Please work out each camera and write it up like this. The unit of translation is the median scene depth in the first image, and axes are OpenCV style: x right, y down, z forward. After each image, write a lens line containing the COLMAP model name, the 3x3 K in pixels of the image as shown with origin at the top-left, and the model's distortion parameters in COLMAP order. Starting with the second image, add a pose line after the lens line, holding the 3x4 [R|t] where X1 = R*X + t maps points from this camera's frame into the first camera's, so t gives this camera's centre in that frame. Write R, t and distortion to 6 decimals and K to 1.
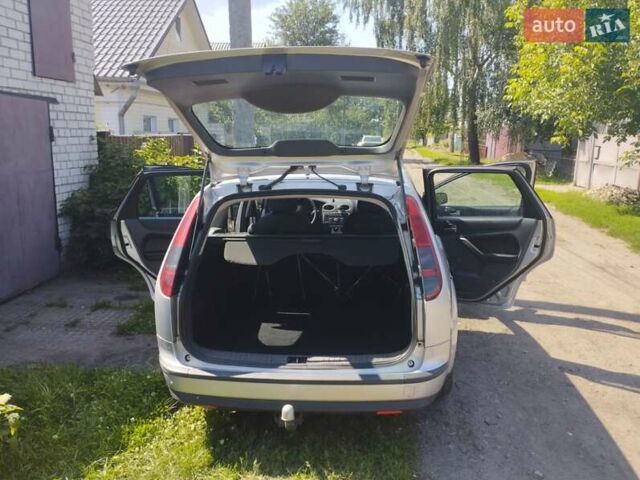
lens RADIAL K [[480.0, 0, 320.0], [0, 480.0, 240.0], [0, 0, 1]] dist [0.002610, -0.030977]
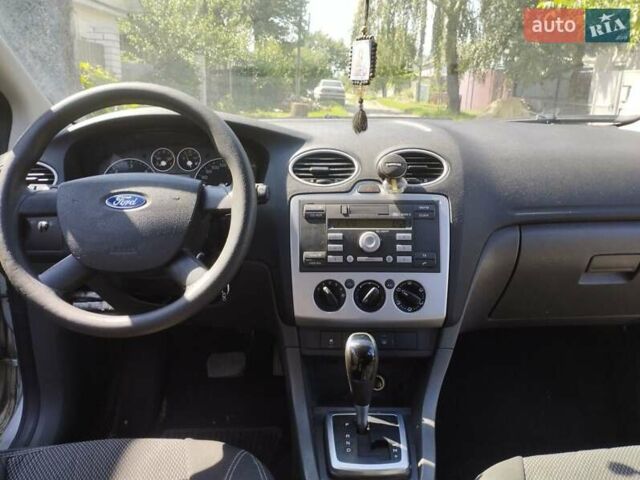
lens RADIAL K [[480.0, 0, 320.0], [0, 480.0, 240.0], [0, 0, 1]] dist [0.002610, -0.030977]
pose [[0.995099, -0.017072, 0.097403, -0.000023], [0.008488, 0.996096, 0.087869, -0.016776], [-0.098523, -0.086611, 0.991359, 0.244966]]
